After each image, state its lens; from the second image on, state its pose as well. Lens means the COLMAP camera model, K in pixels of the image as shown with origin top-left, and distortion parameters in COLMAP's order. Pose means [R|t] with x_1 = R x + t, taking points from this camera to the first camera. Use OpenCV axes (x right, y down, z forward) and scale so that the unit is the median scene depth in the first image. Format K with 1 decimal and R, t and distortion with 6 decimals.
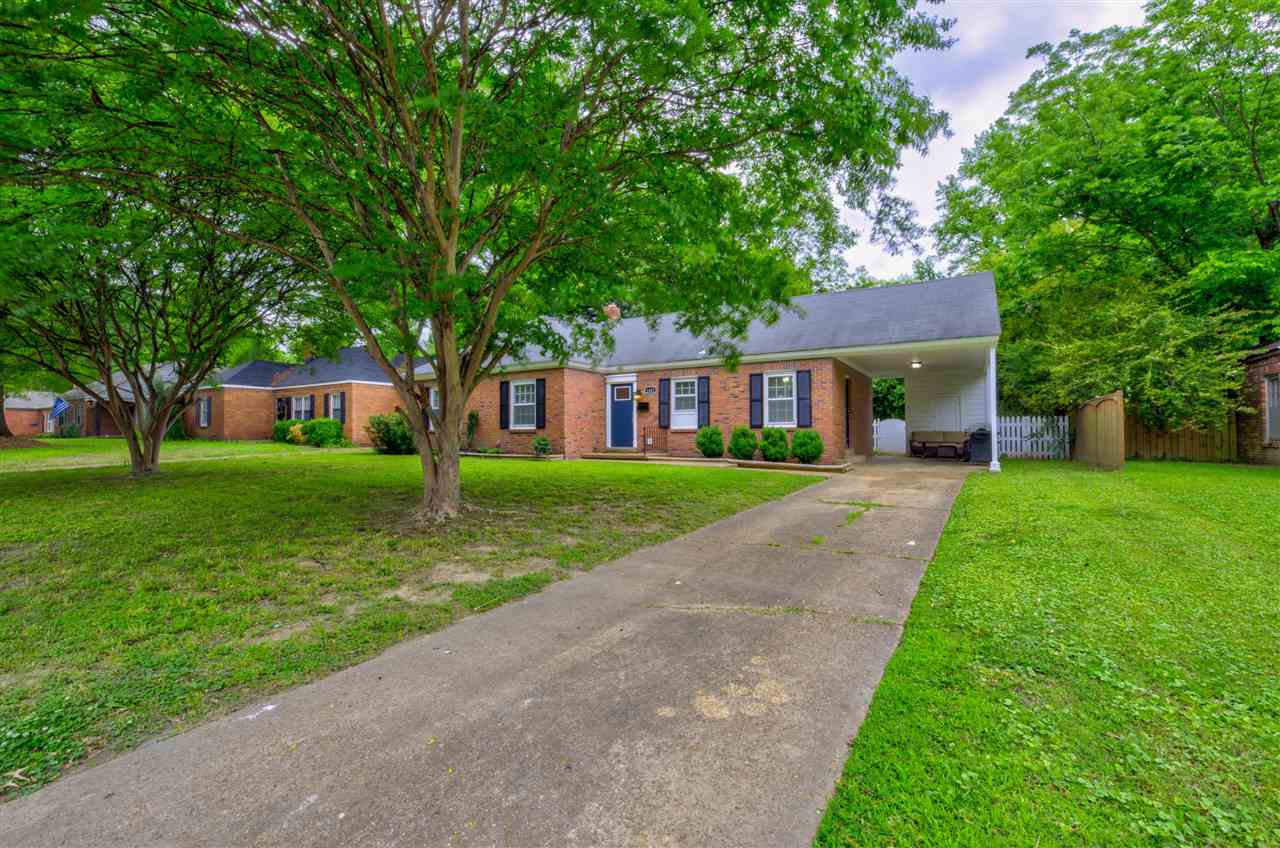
lens RADIAL K [[542.4, 0, 643.0], [0, 542.4, 424.7], [0, 0, 1]] dist [-0.000197, 0.000387]
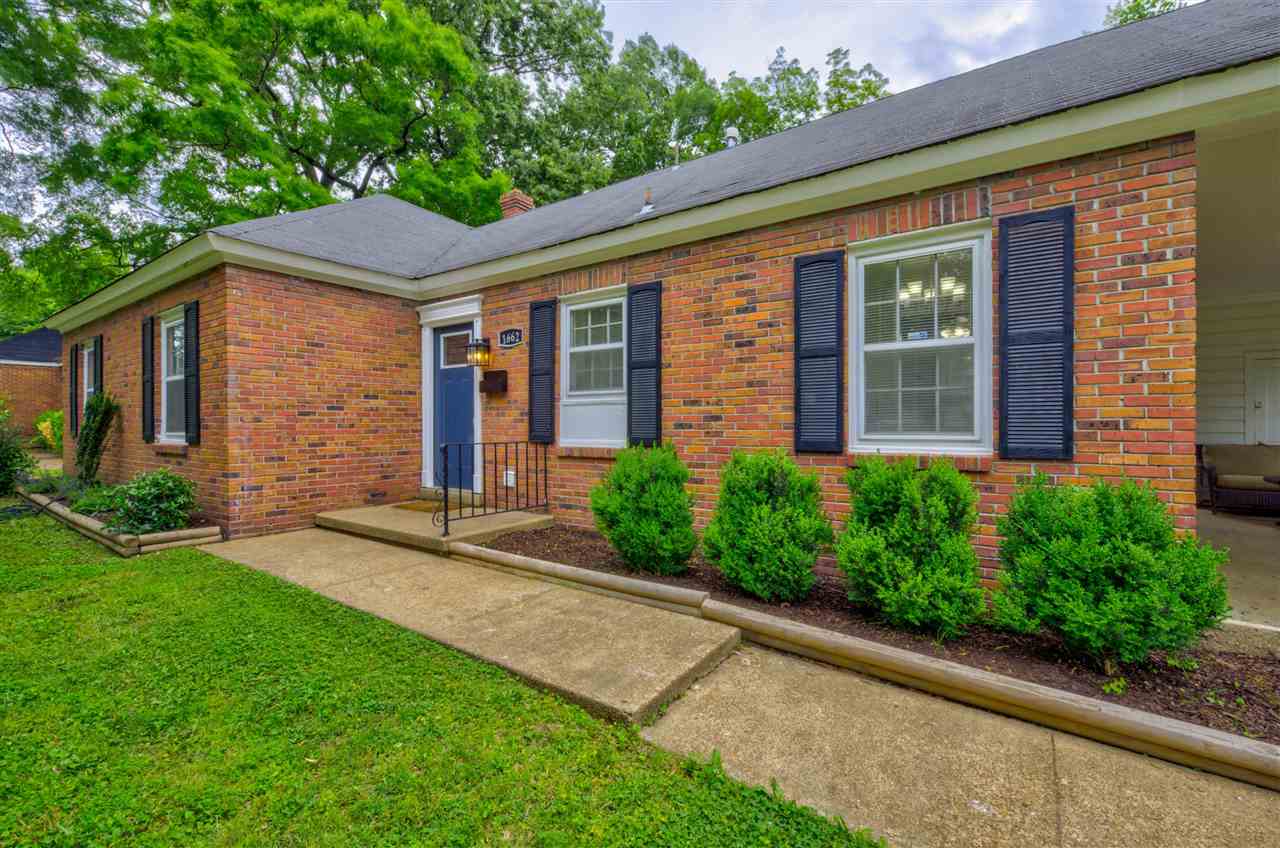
lens RADIAL K [[536.3, 0, 640.0], [0, 536.3, 424.0], [0, 0, 1]] dist [0.000443, 0.000091]
pose [[0.998107, 0.000643, -0.061491, 0.125062], [0.000666, 0.999774, 0.021260, -0.013650], [0.061491, -0.021261, 0.997881, 0.667743]]
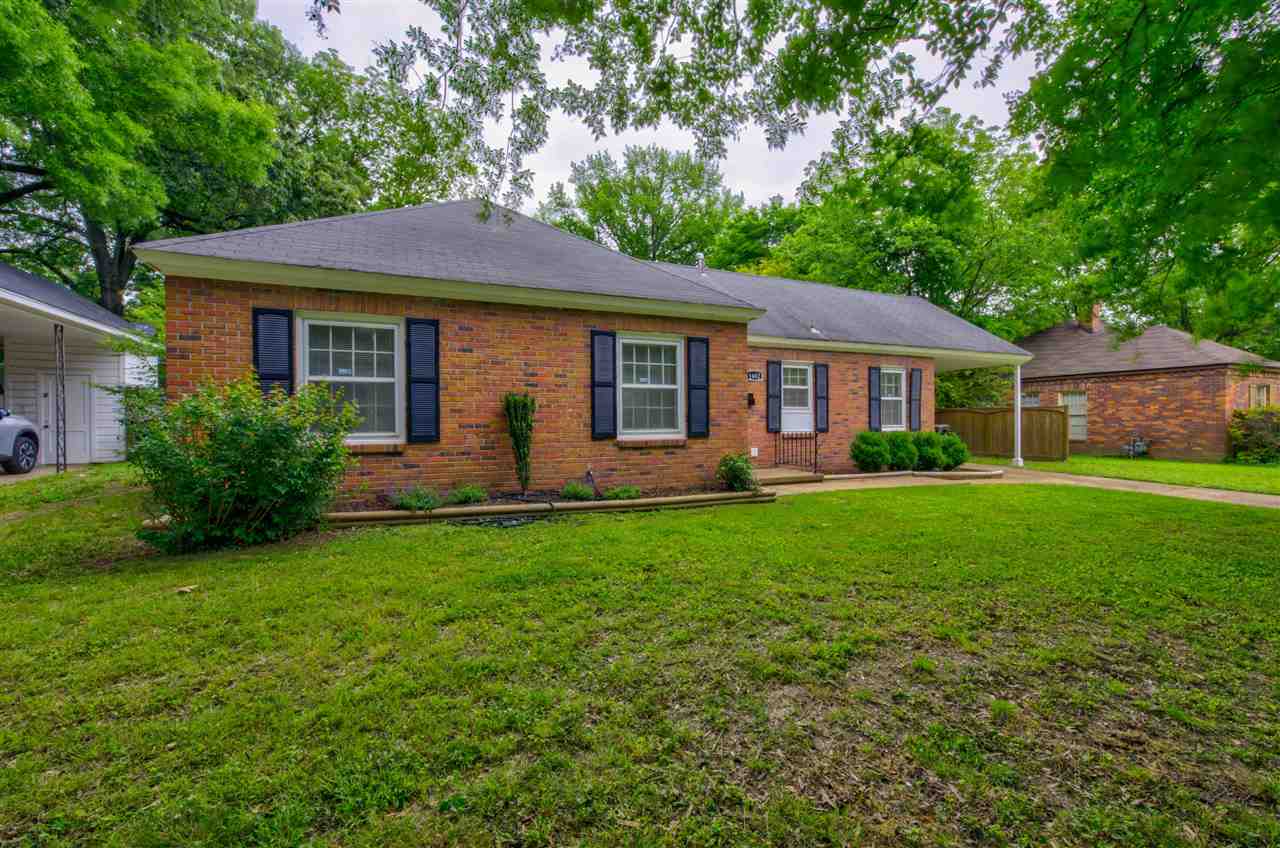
lens RADIAL K [[536.3, 0, 640.0], [0, 536.3, 424.0], [0, 0, 1]] dist [0.000443, 0.000091]
pose [[0.568790, -0.002817, 0.822478, -0.626780], [-0.009995, 0.999897, 0.010337, -0.009921], [-0.822422, -0.014100, 0.568703, 0.761874]]
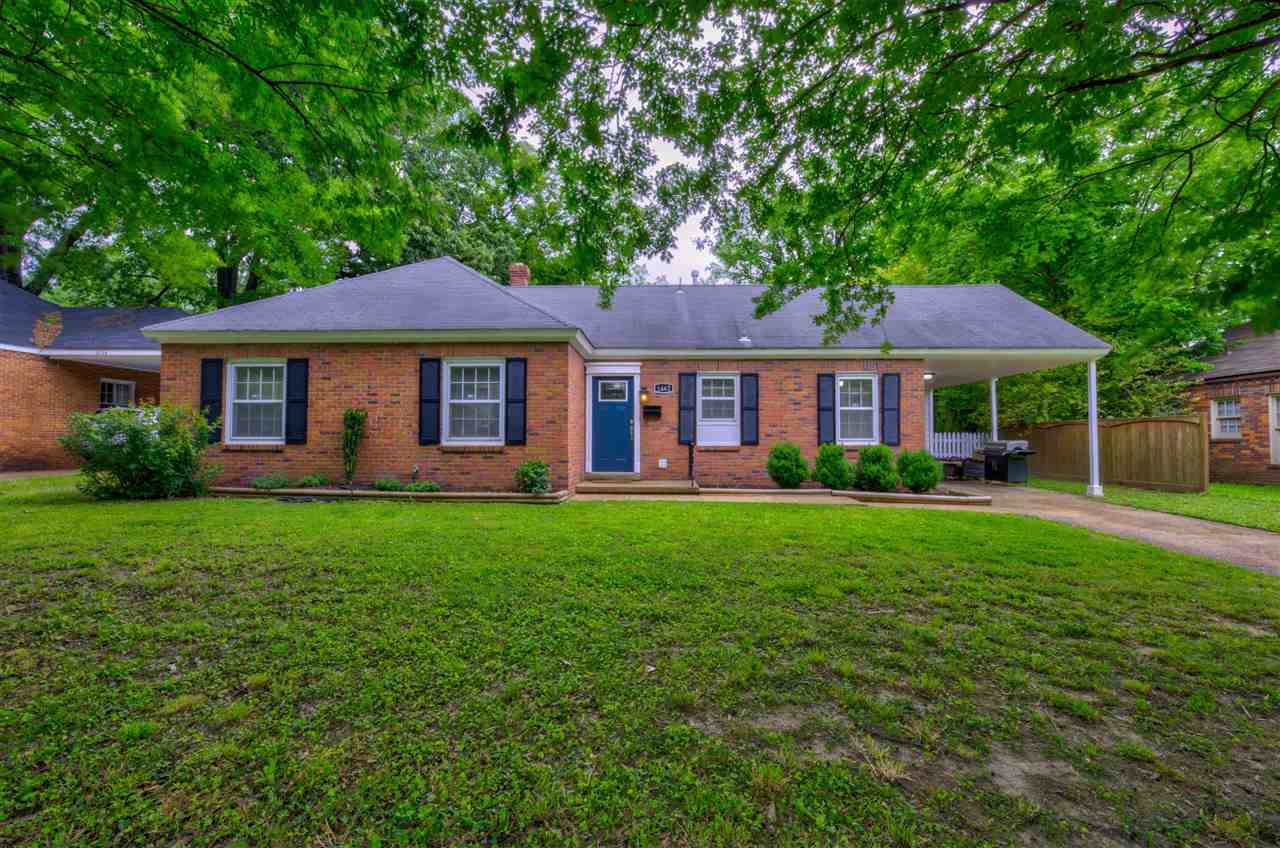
lens RADIAL K [[542.4, 0, 643.0], [0, 542.4, 424.7], [0, 0, 1]] dist [-0.000197, 0.000387]
pose [[0.870060, 0.020076, 0.492537, -0.353974], [-0.013492, 0.999766, -0.016918, -0.006277], [-0.492761, 0.008074, 0.870127, 0.433200]]
